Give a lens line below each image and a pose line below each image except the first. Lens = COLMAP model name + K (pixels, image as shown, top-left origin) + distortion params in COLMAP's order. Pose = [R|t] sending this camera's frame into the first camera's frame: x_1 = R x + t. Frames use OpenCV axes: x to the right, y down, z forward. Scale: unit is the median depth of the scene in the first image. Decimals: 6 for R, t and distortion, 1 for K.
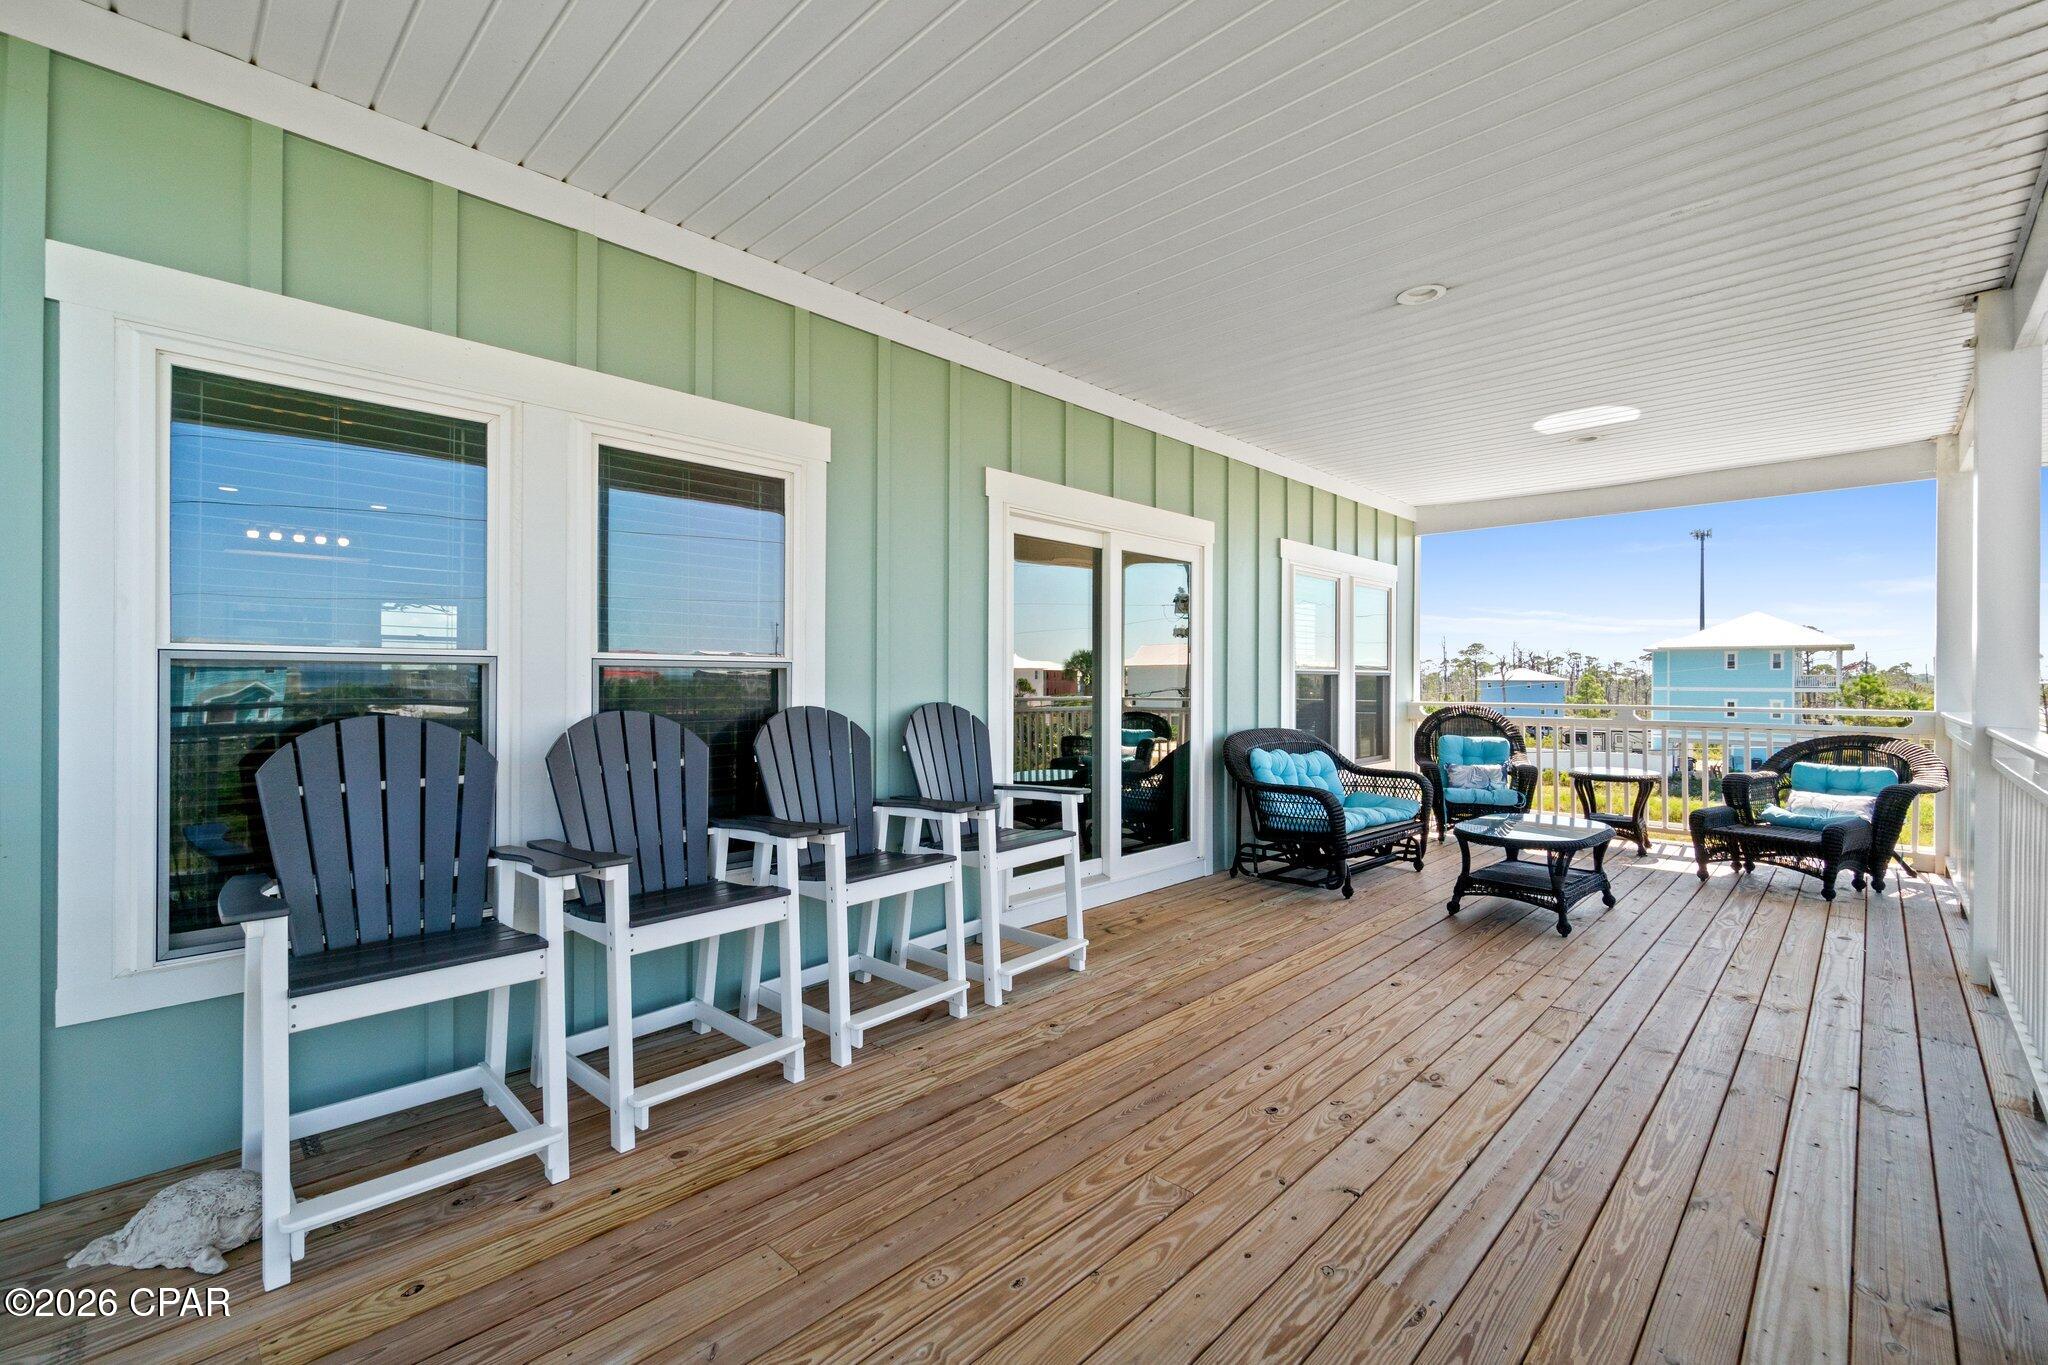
lens RADIAL K [[883.4, 0, 1011.3], [0, 883.4, 667.4], [0, 0, 1]] dist [0.000468, 0.000099]
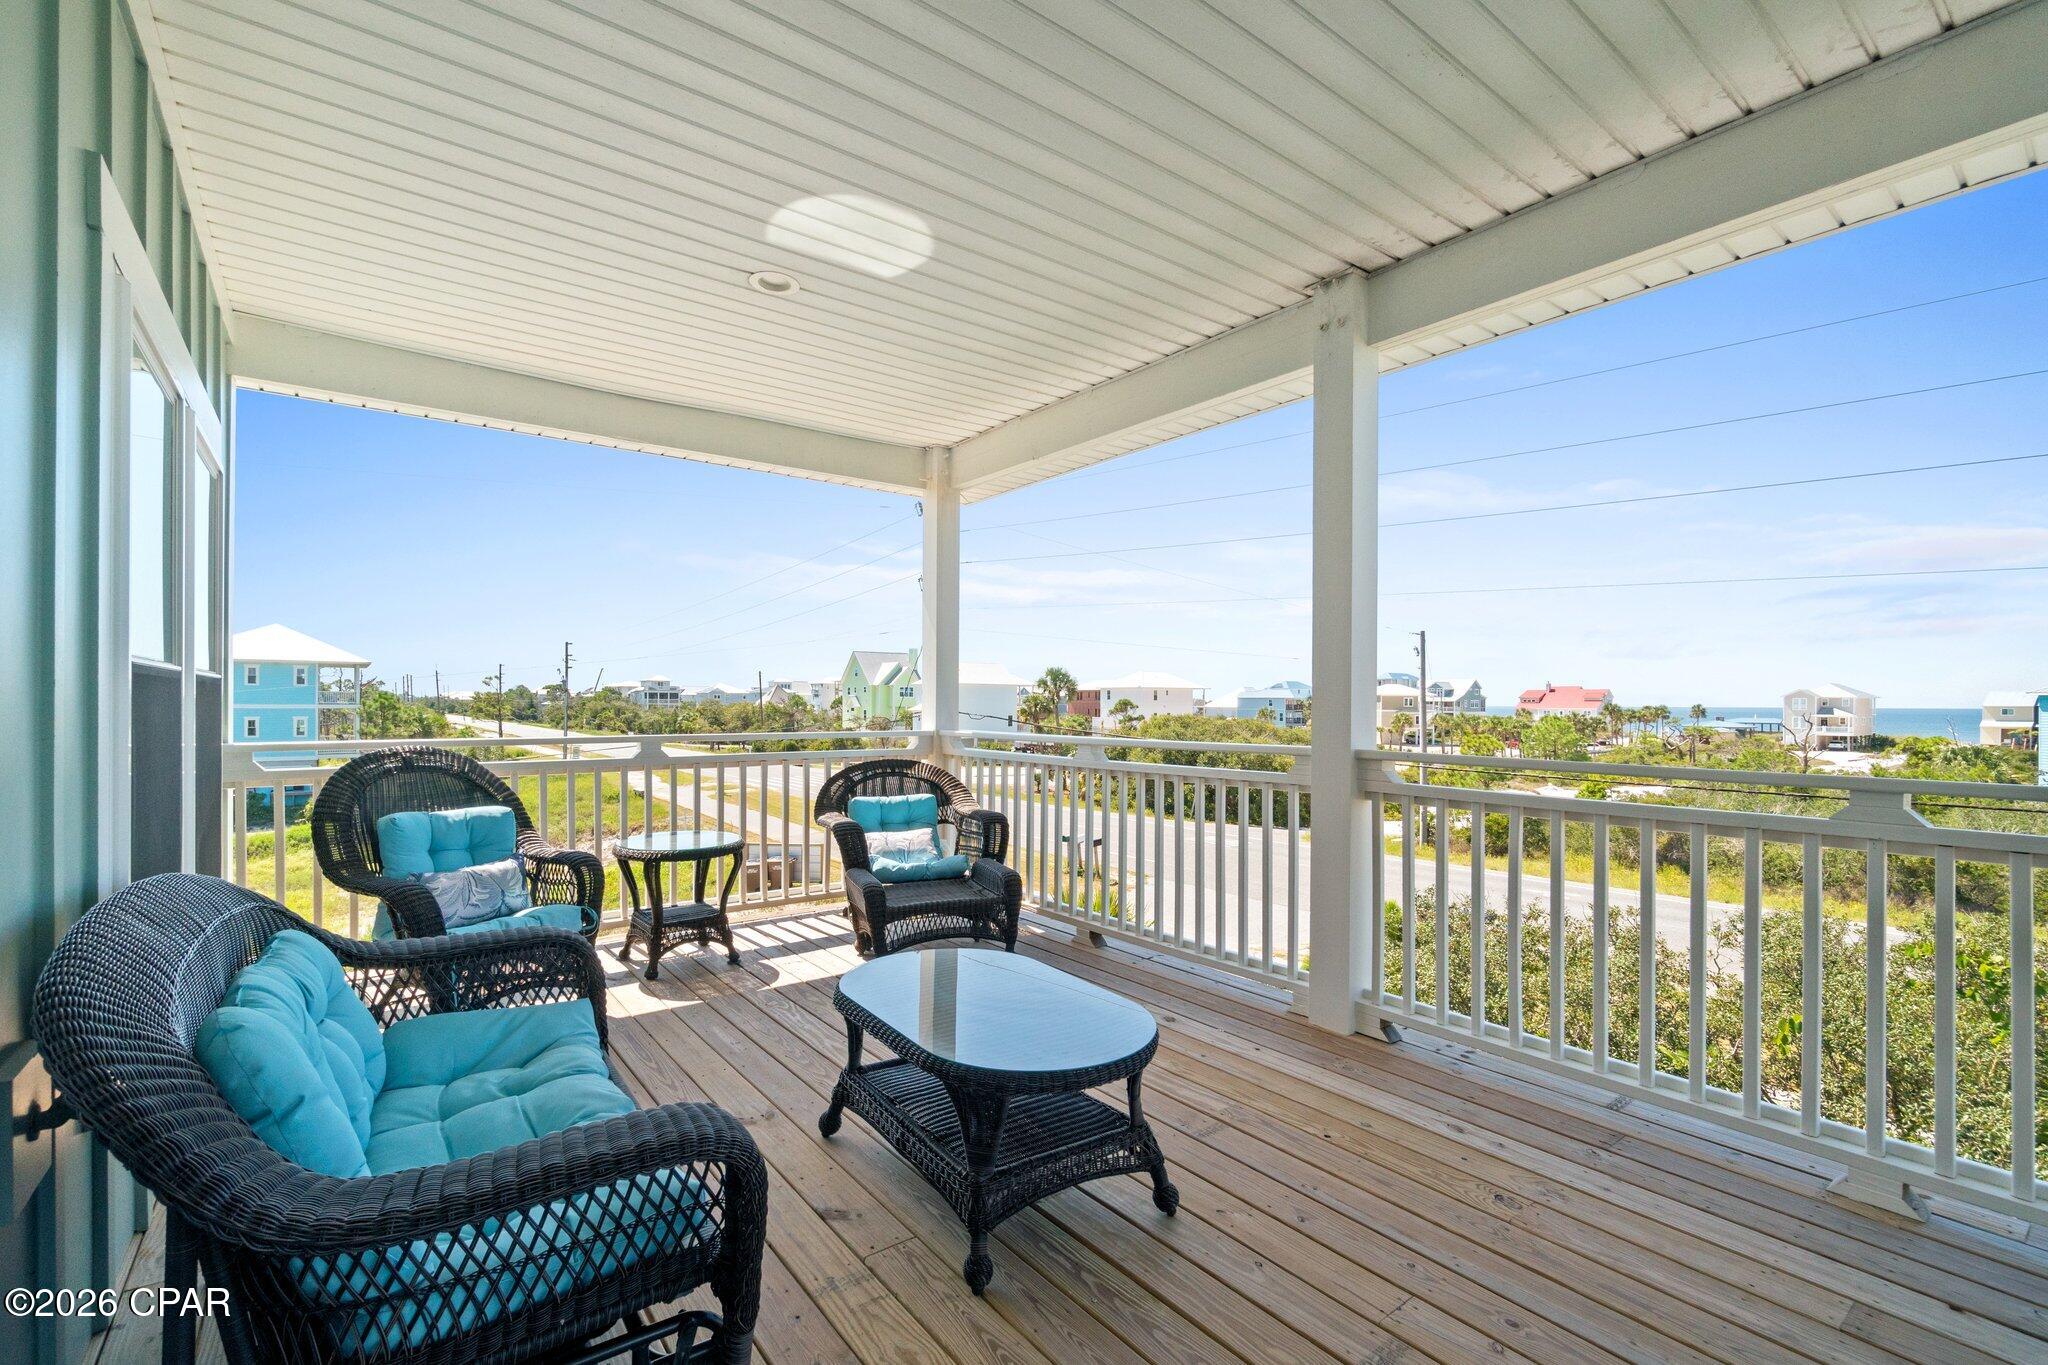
lens RADIAL K [[924.7, 0, 1024.0], [0, 924.7, 682.5], [0, 0, 1]] dist [-0.000347, -0.000087]
pose [[0.139986, 0.018561, 0.989979, 0.061016], [-0.016368, 0.999731, -0.016429, 0.011694], [-0.990018, -0.013904, 0.140252, 0.630051]]
